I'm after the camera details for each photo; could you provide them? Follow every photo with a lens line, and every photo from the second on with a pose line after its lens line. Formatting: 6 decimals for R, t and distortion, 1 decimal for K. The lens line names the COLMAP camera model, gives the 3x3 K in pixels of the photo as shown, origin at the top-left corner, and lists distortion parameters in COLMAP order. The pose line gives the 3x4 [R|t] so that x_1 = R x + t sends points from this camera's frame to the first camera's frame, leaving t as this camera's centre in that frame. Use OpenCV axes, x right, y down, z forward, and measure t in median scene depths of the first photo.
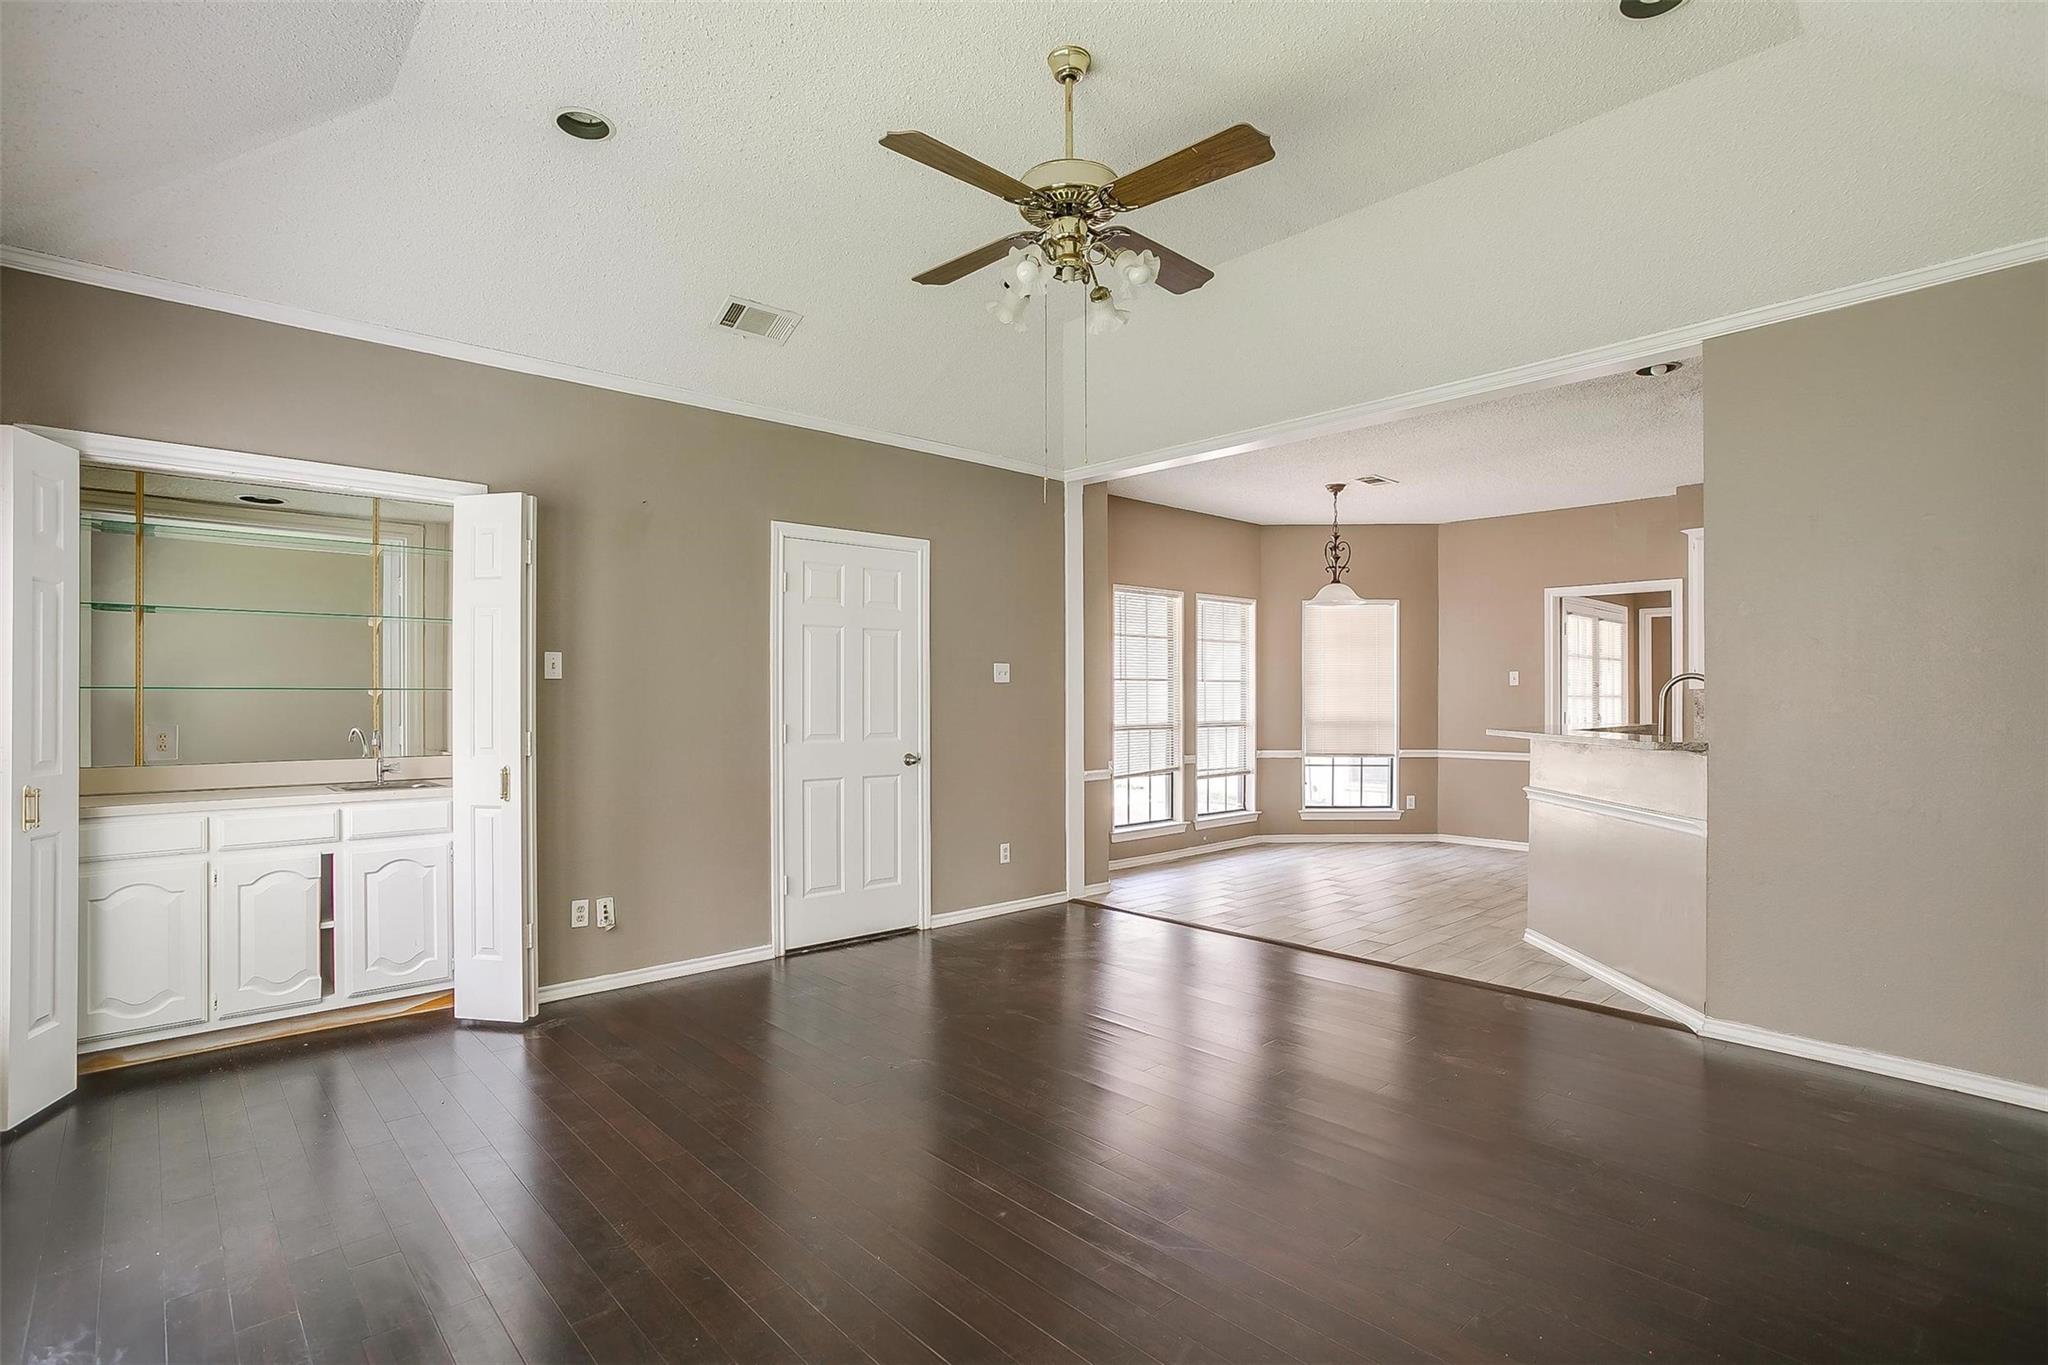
lens RADIAL K [[999.6, 0, 1026.0], [0, 999.6, 694.8], [0, 0, 1]] dist [0.002581, 0.002793]
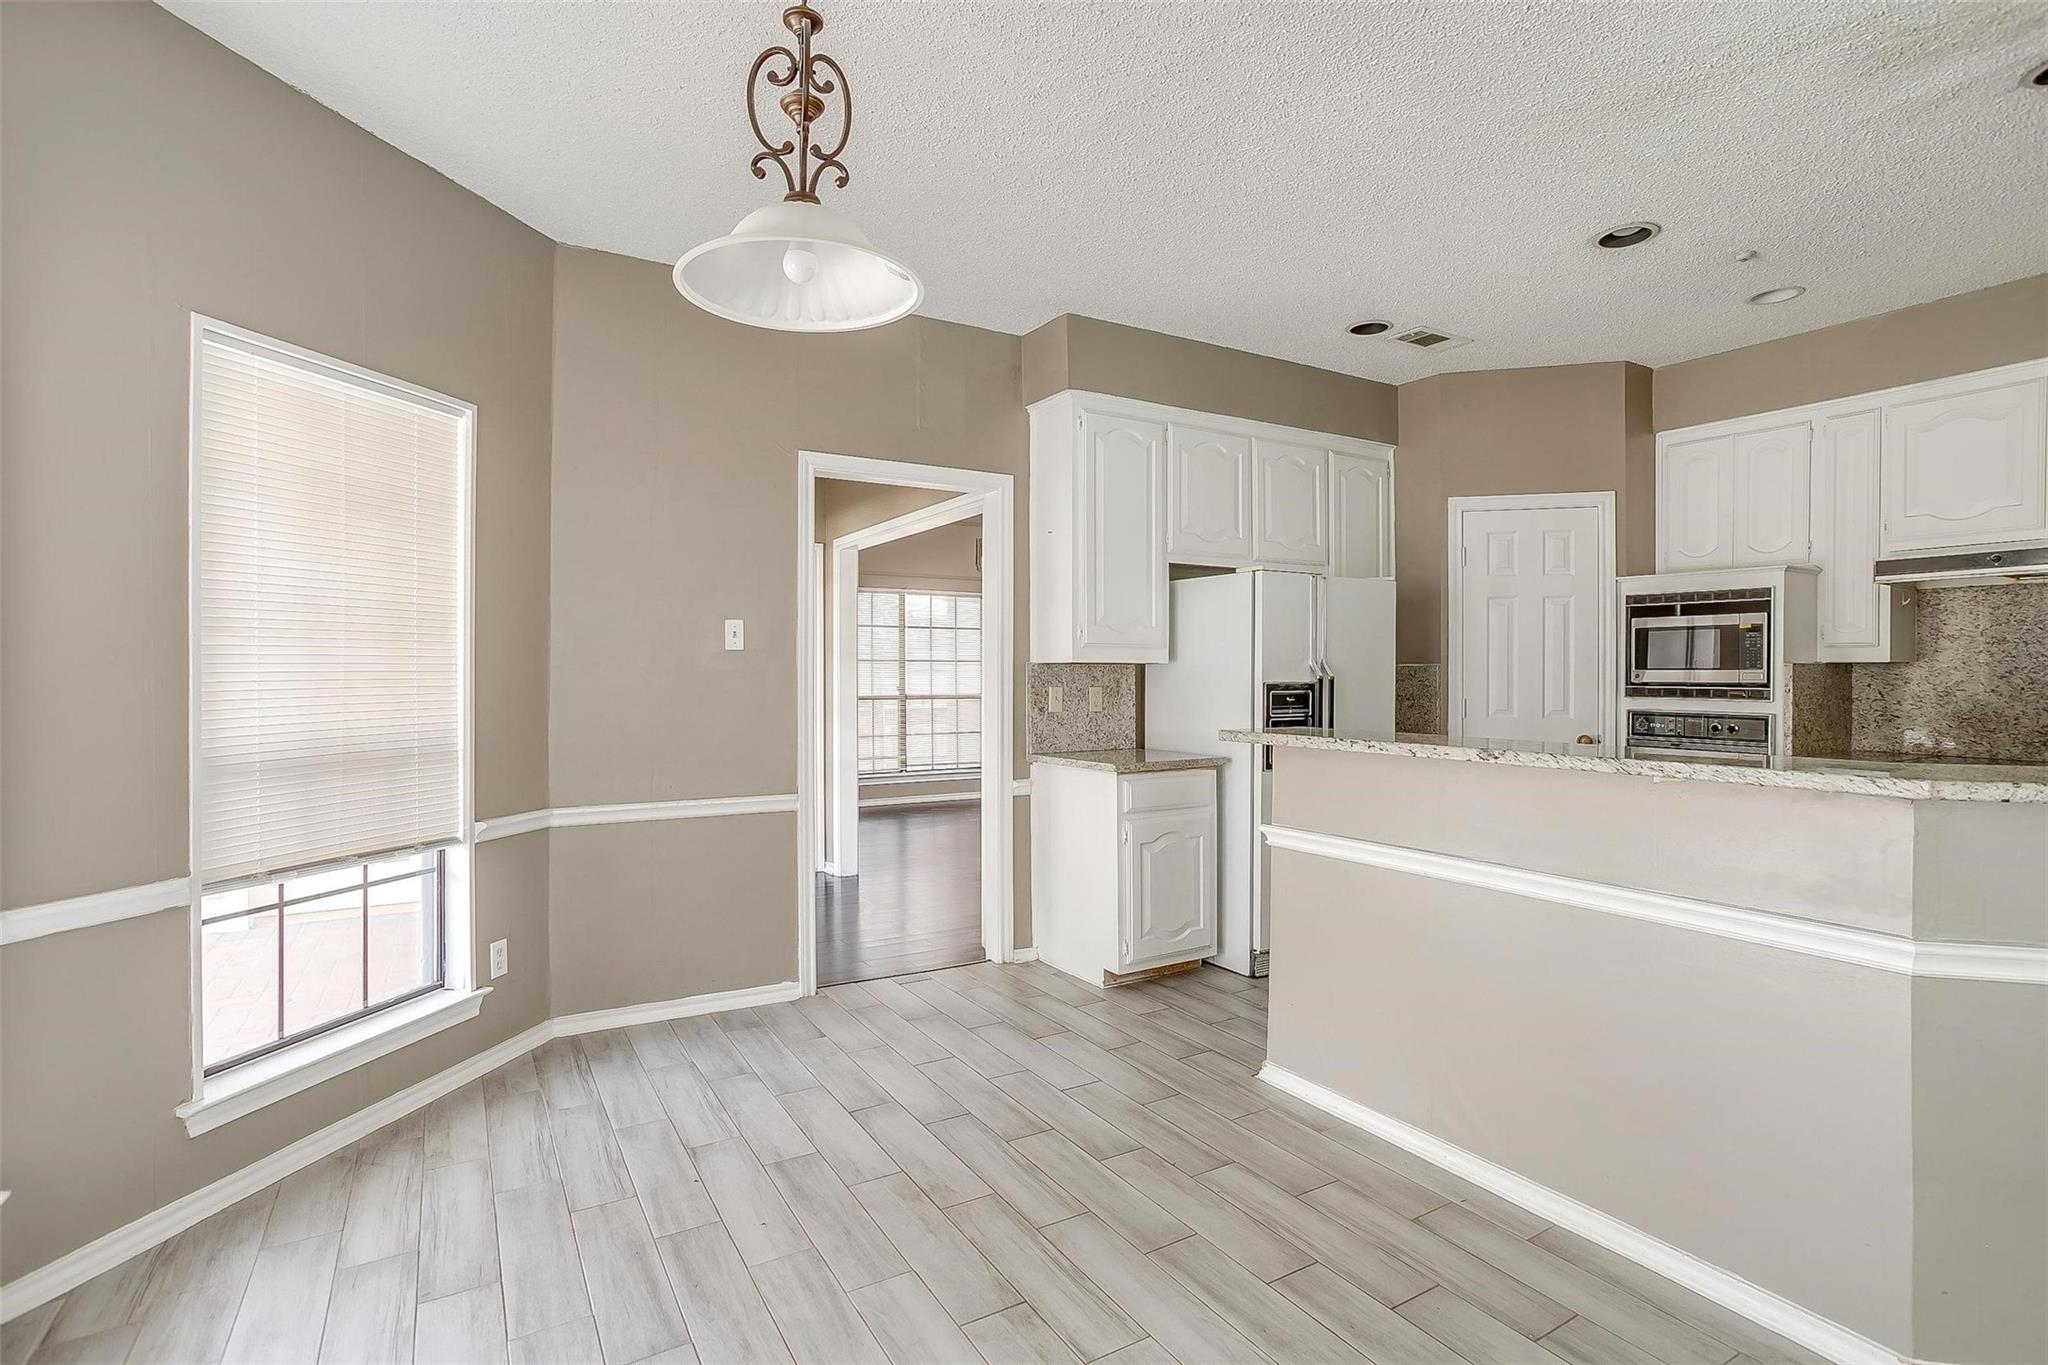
lens RADIAL K [[999.6, 0, 1025.5], [0, 999.6, 683.9], [0, 0, 1]] dist [0.002581, 0.002793]
pose [[0.218605, -0.007158, 0.975787, 0.097657], [0.008098, 0.999952, 0.005521, 0.006890], [-0.975780, 0.006695, 0.218653, 1.103942]]
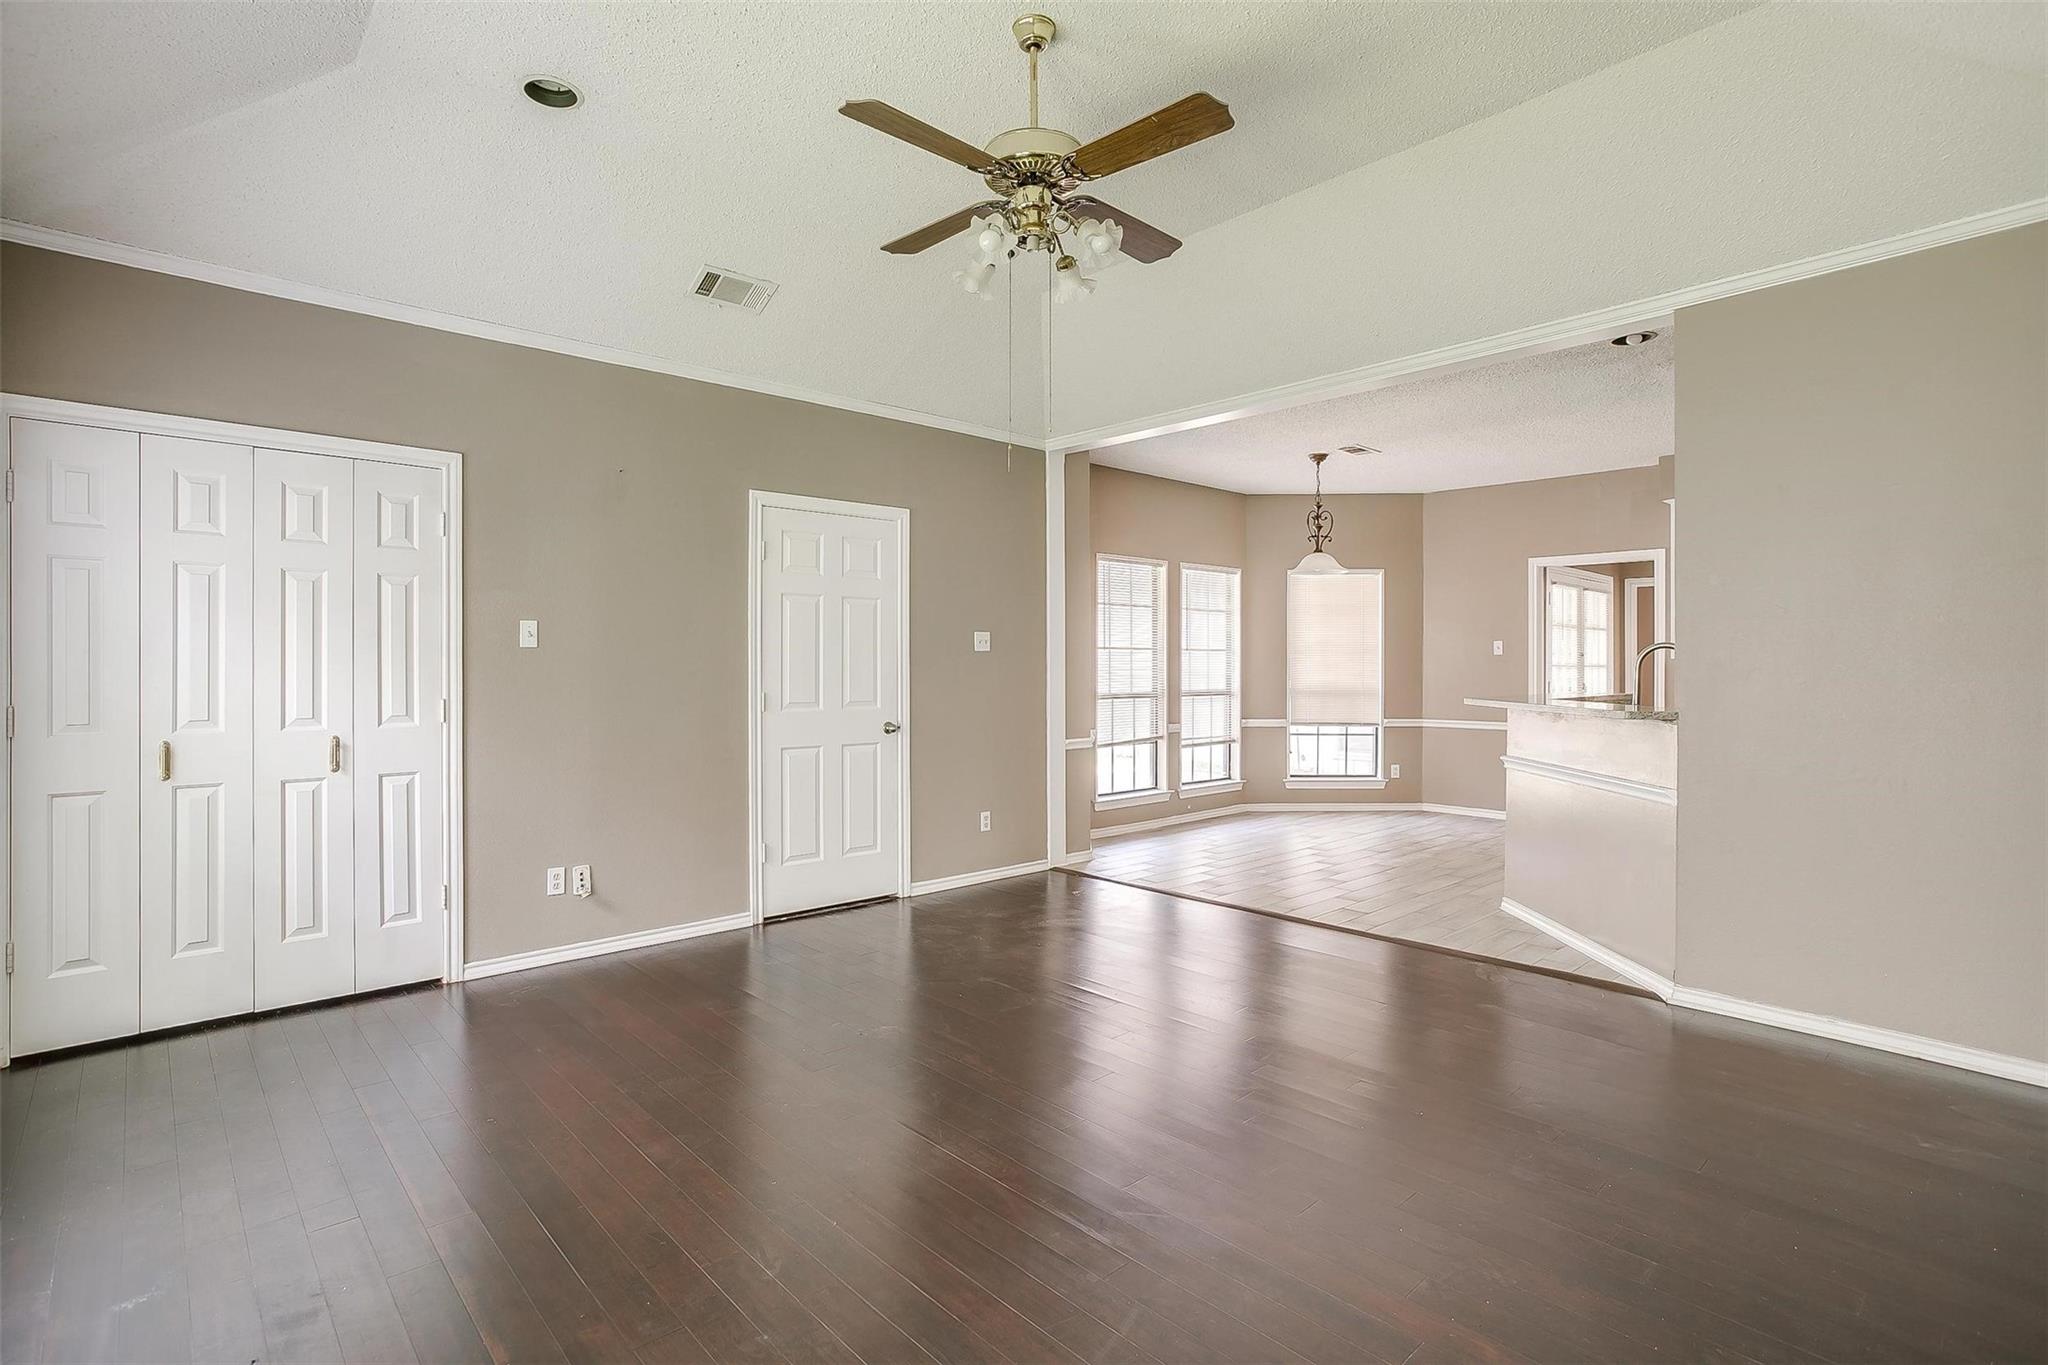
lens RADIAL K [[999.6, 0, 1027.0], [0, 999.6, 667.8], [0, 0, 1]] dist [0.002581, 0.002793]
pose [[0.999999, 0.001067, -0.000176, 0.024369], [-0.001066, 0.999992, 0.003825, 0.000462], [0.000180, -0.003825, 0.999993, -0.001611]]
